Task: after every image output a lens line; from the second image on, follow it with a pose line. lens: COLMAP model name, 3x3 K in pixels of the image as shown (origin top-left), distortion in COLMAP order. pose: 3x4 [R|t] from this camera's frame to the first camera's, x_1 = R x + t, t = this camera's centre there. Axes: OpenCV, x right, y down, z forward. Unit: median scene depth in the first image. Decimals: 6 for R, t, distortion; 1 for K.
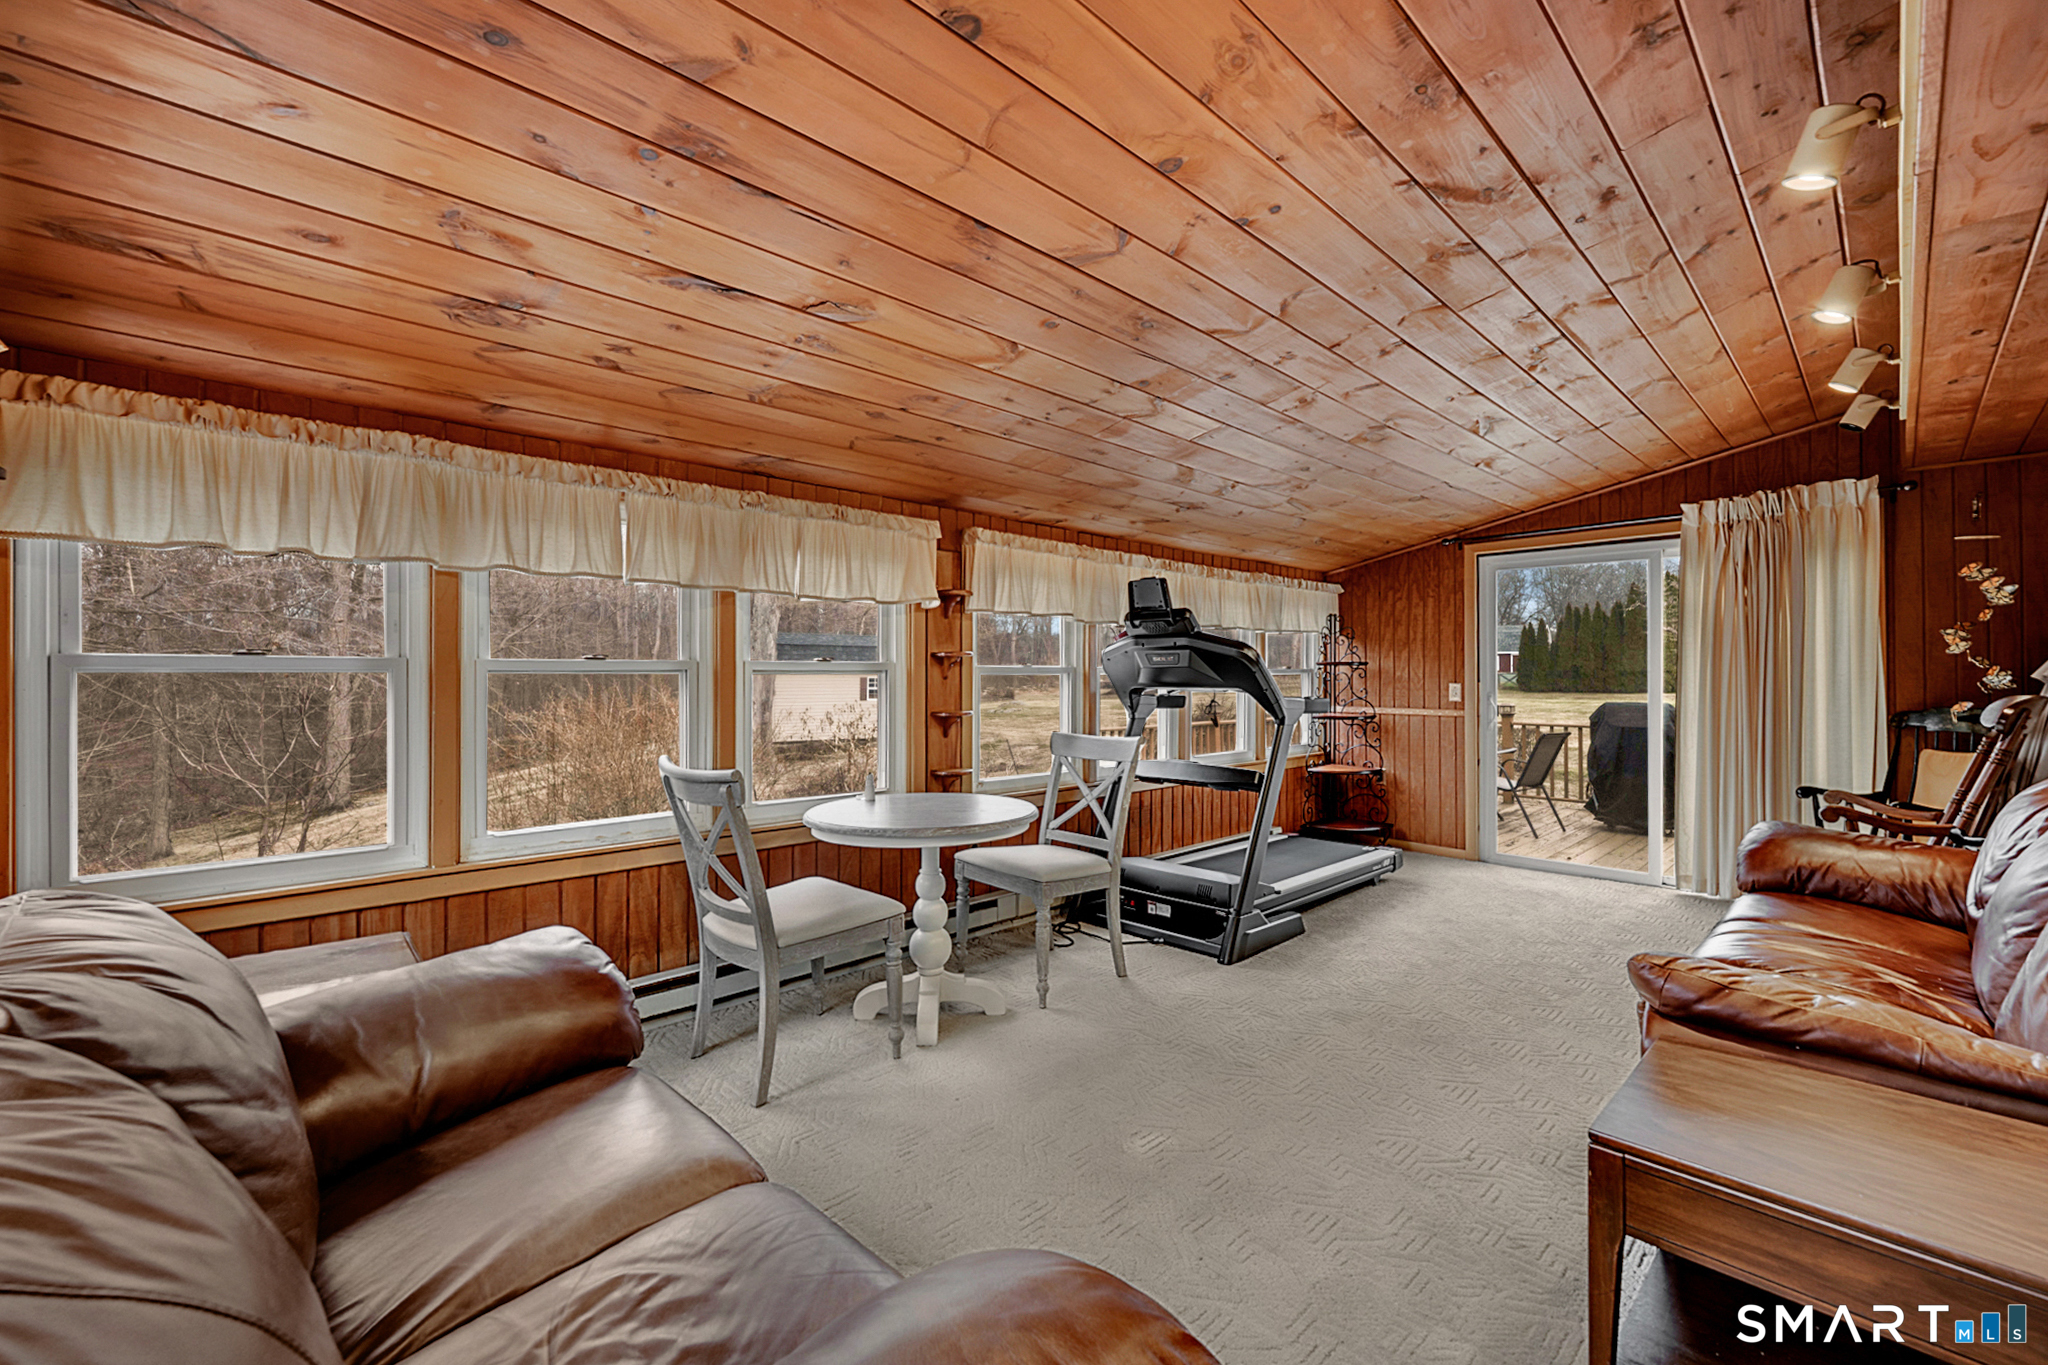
lens RADIAL K [[825.5, 0, 1030.7], [0, 825.5, 681.3], [0, 0, 1]] dist [0.000406, 0.000138]
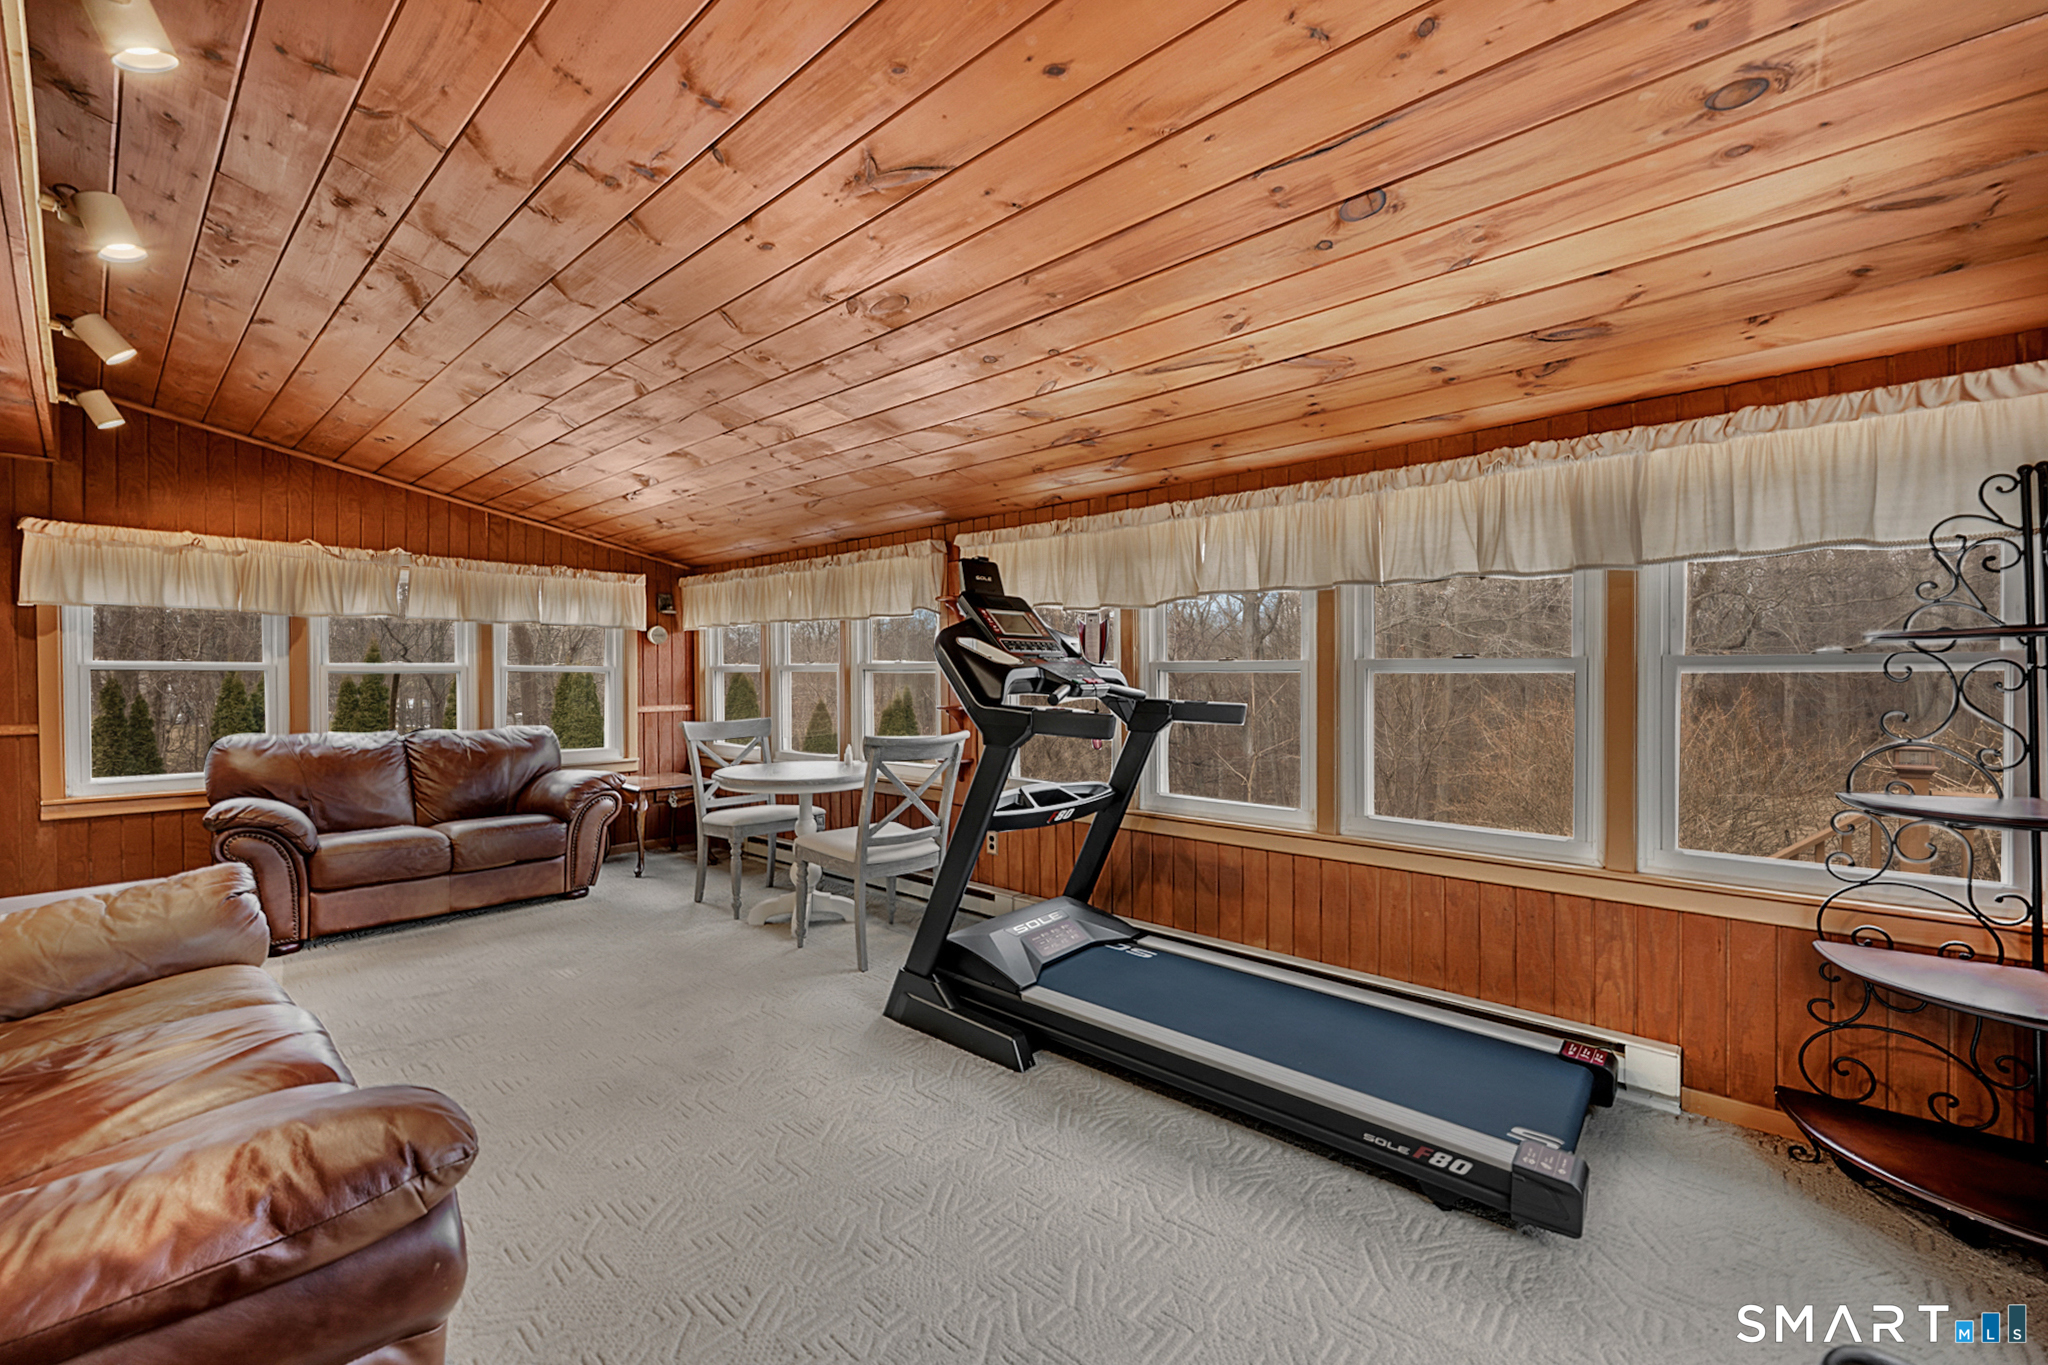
lens RADIAL K [[825.5, 0, 1030.7], [0, 825.5, 681.3], [0, 0, 1]] dist [0.000406, 0.000138]
pose [[0.096550, 0.002020, -0.995326, 1.507233], [-0.005064, 0.999986, 0.001538, 0.001264], [0.995315, 0.004892, 0.096559, 1.465547]]
